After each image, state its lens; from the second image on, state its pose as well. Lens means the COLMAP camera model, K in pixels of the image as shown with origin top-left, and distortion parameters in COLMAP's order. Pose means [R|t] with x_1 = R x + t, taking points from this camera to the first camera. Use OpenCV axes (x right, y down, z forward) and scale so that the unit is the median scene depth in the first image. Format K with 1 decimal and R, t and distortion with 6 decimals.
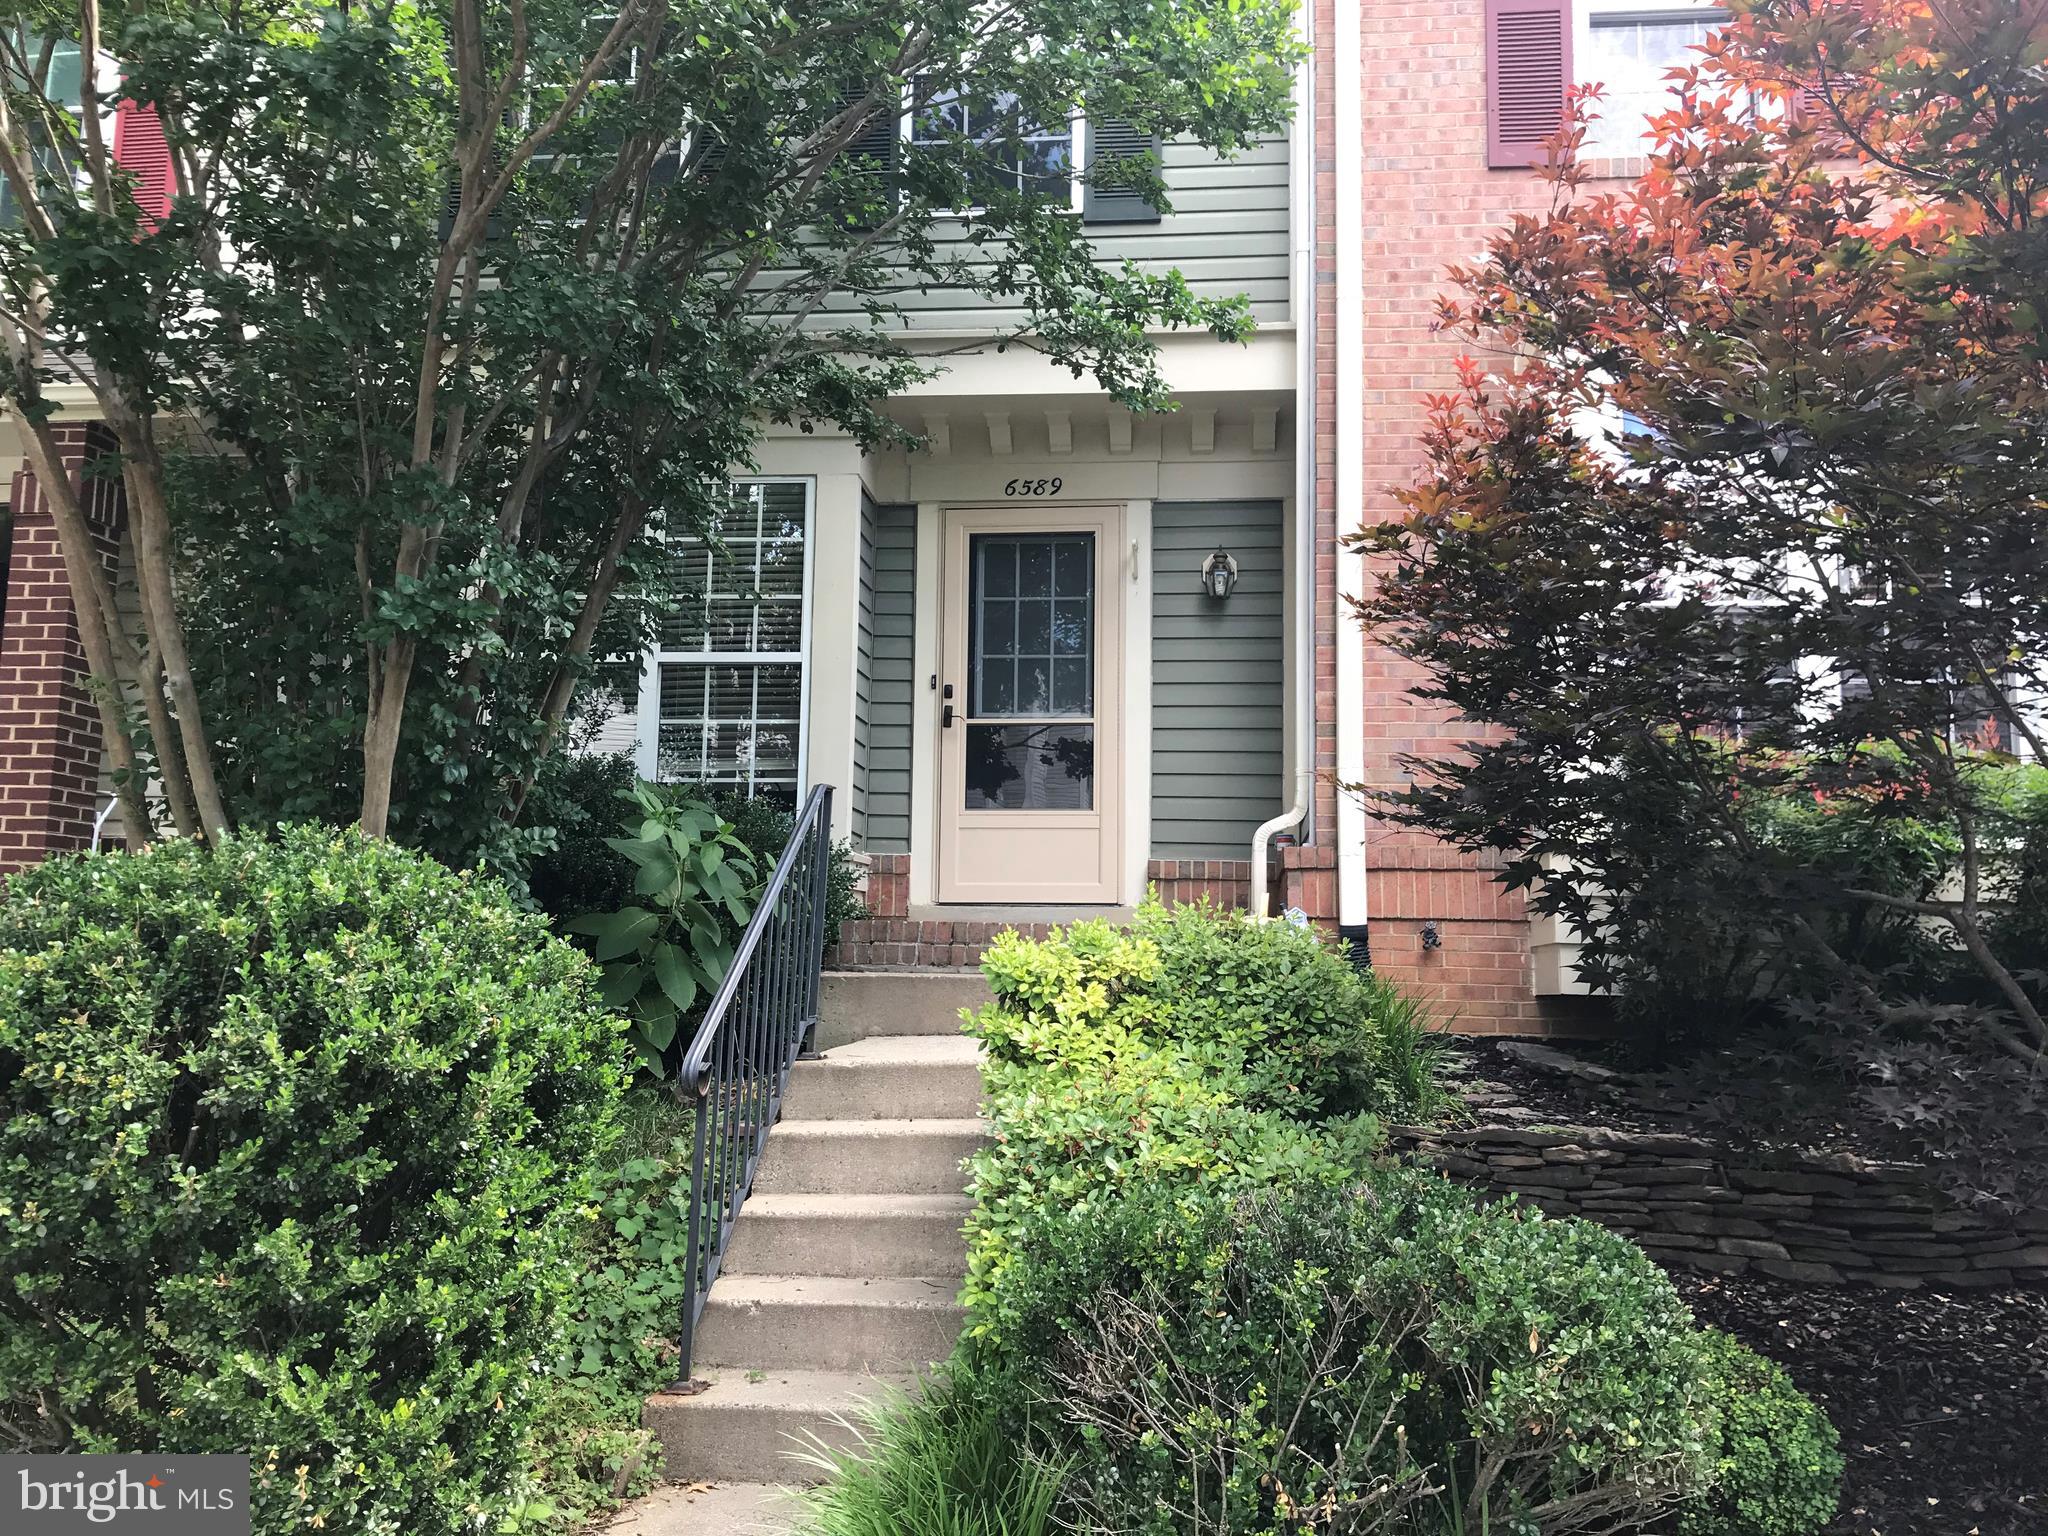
lens RADIAL K [[1658.4, 0, 1027.2], [0, 1658.4, 779.1], [0, 0, 1]] dist [0.016433, -0.043720]
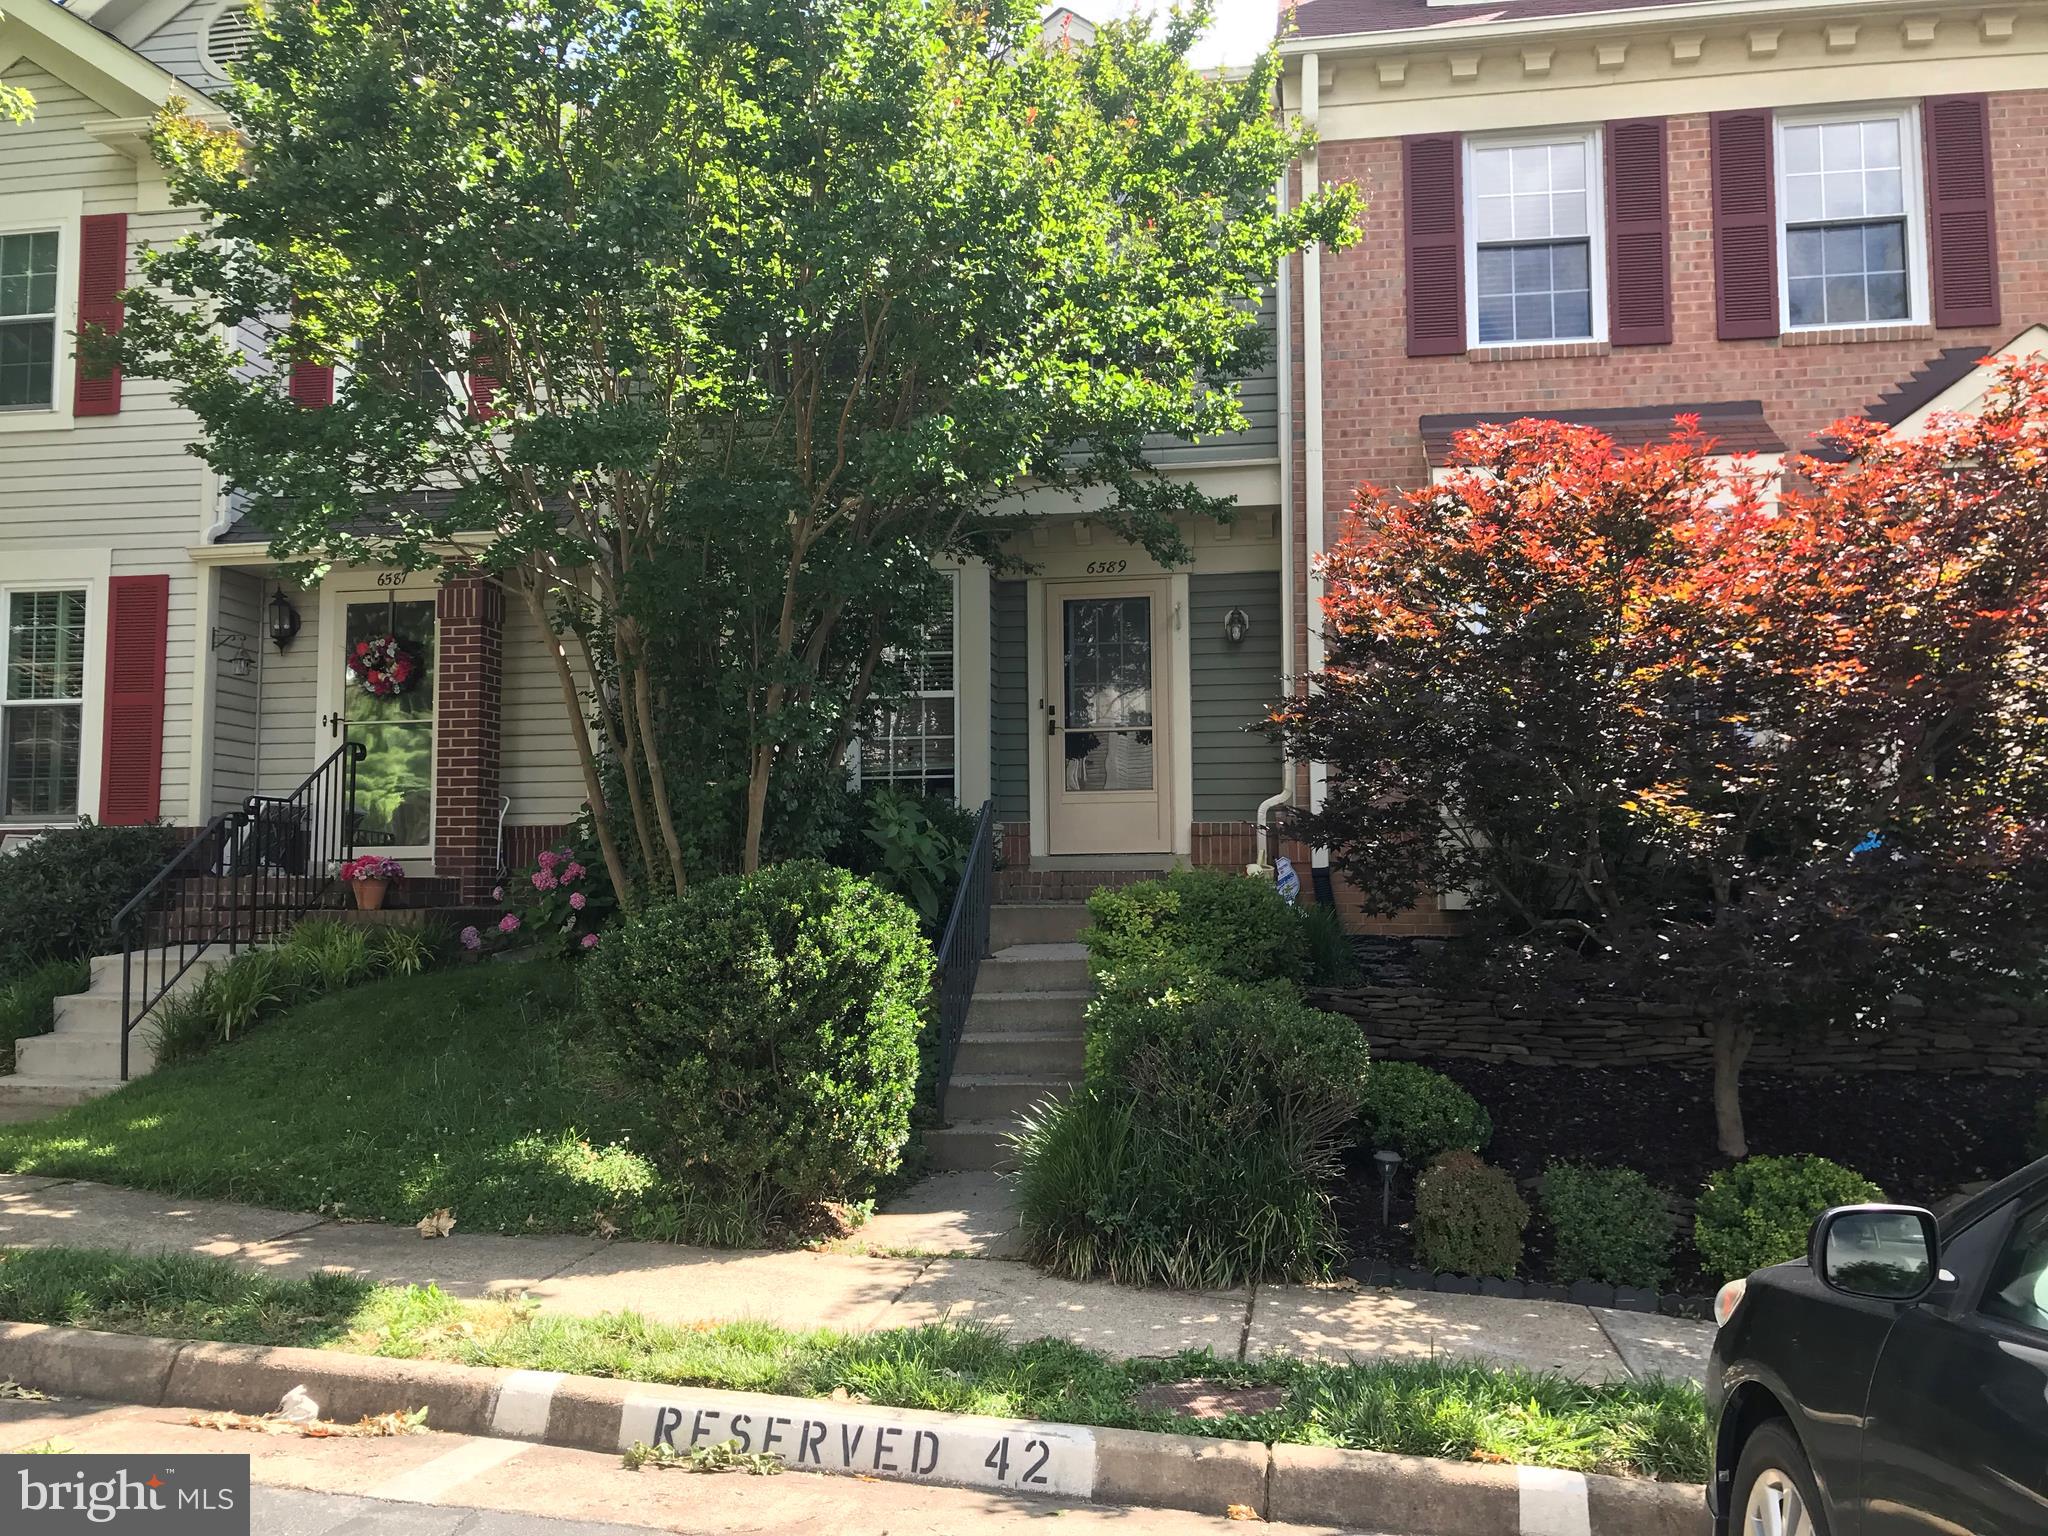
lens RADIAL K [[1646.9, 0, 1030.5], [0, 1646.9, 782.1], [0, 0, 1]] dist [0.011343, -0.013356]
pose [[0.998540, -0.025915, -0.047399, 0.001139], [0.028590, 0.997984, 0.056664, -0.107846], [0.045835, -0.057937, 0.997268, -0.679000]]
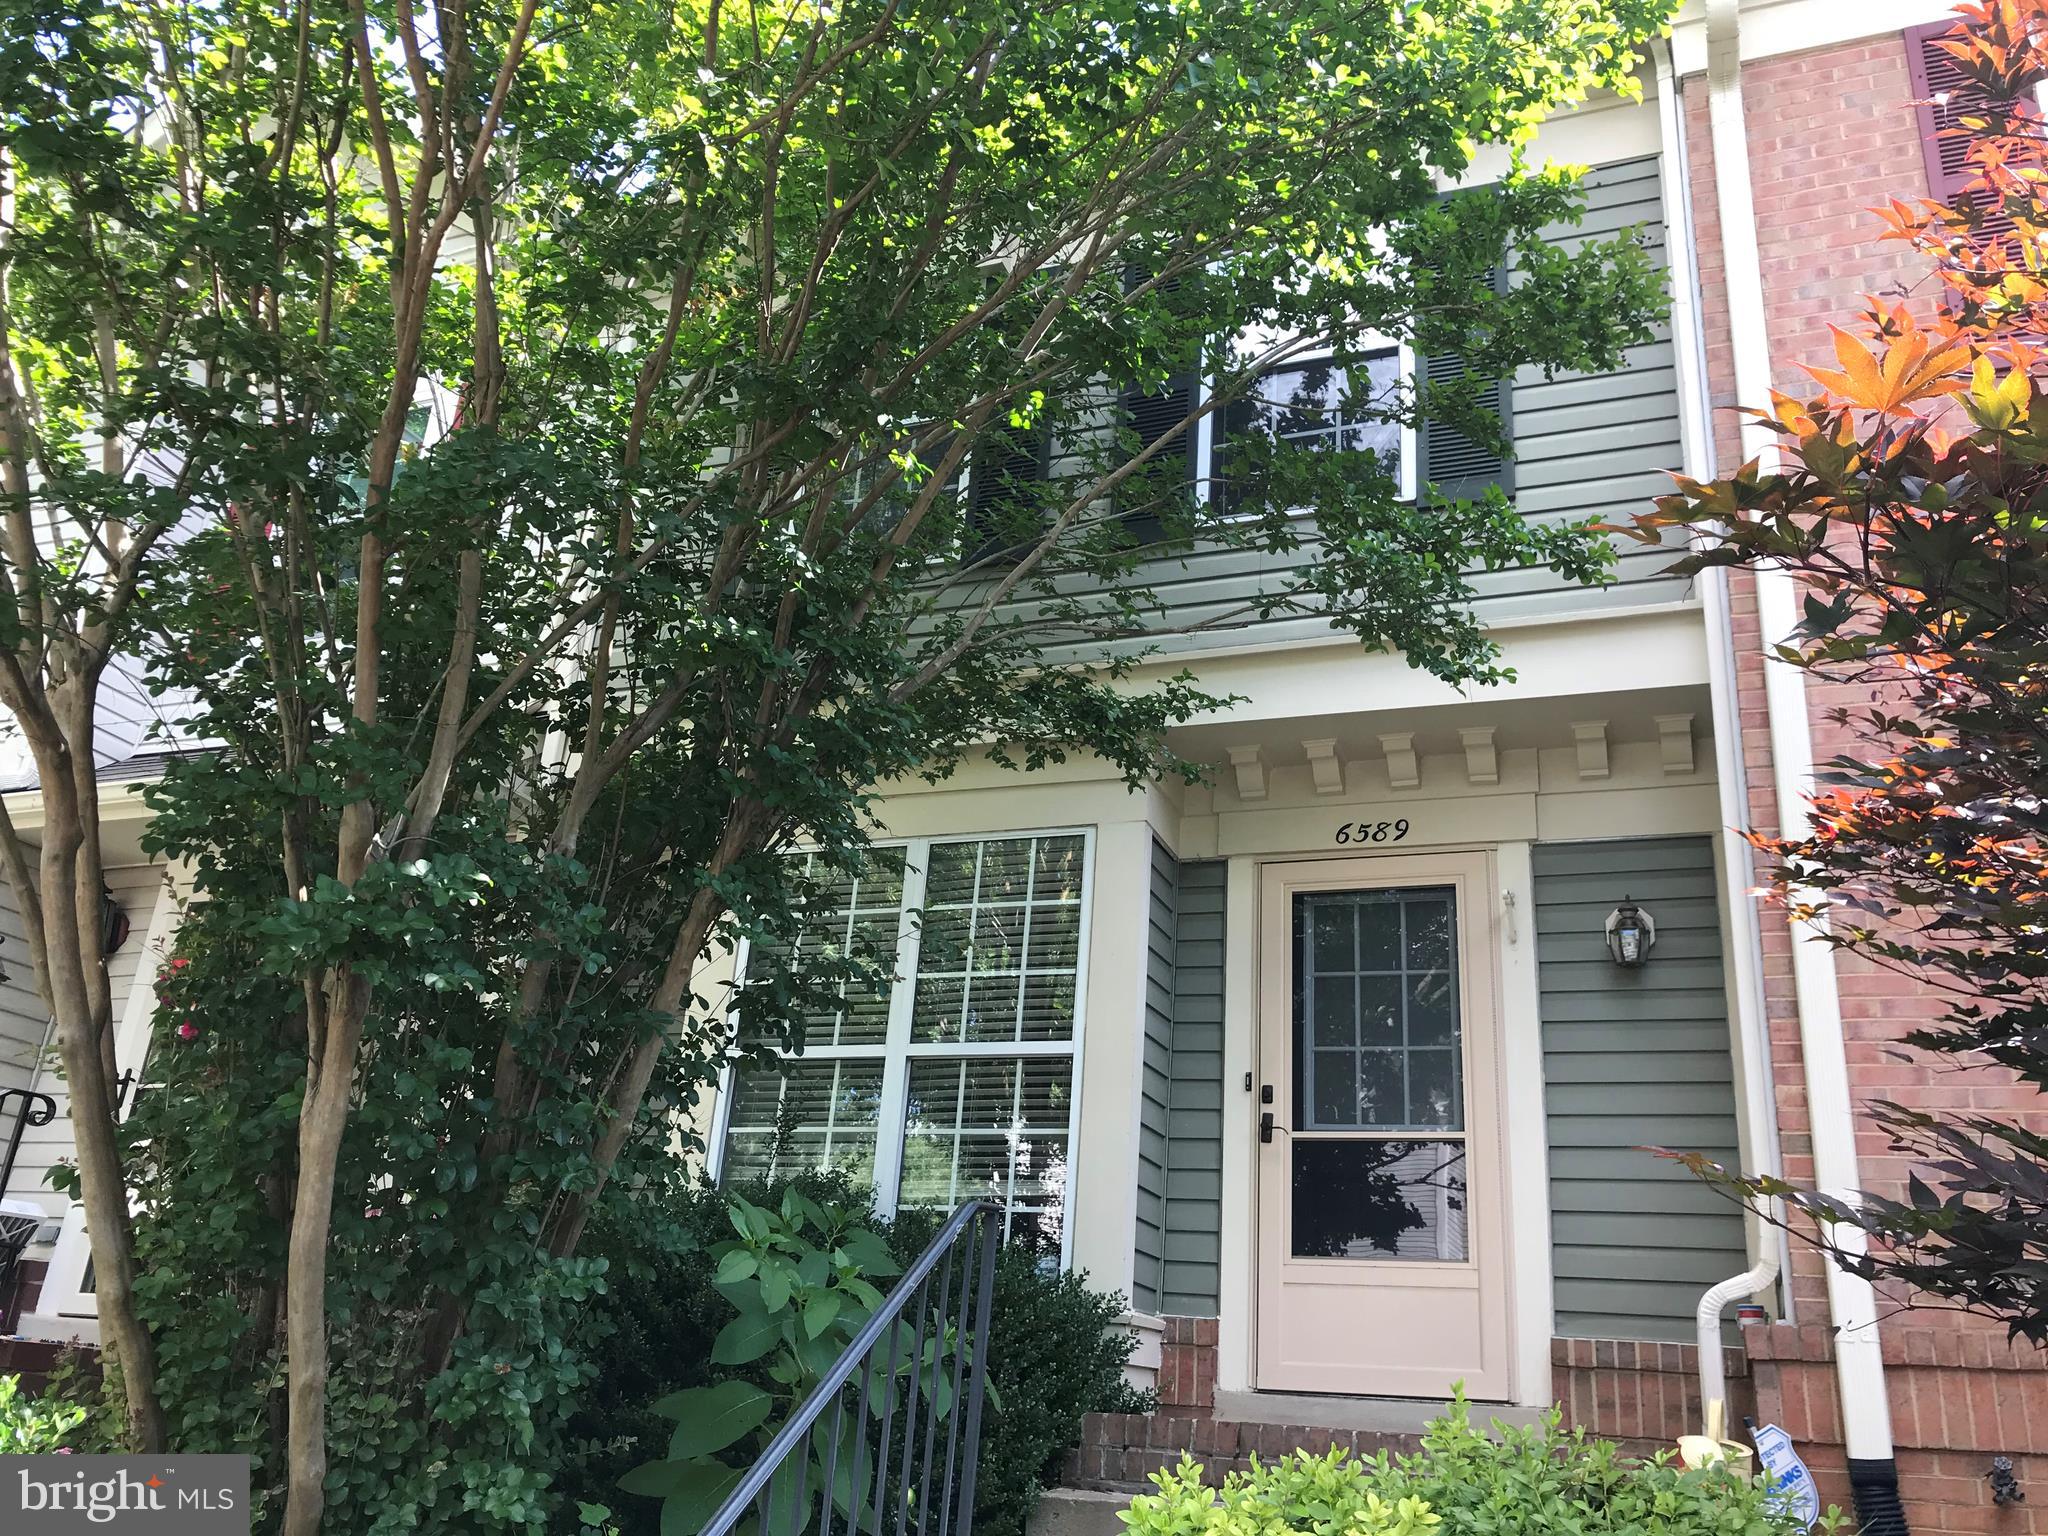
lens RADIAL K [[1678.5, 0, 1025.4], [0, 1678.5, 755.5], [0, 0, 1]] dist [0.035396, -0.063520]
pose [[0.964486, -0.051613, -0.259042, 0.080843], [-0.020507, 0.963130, -0.268255, 0.010963], [0.263337, 0.264041, 0.927867, 0.304778]]
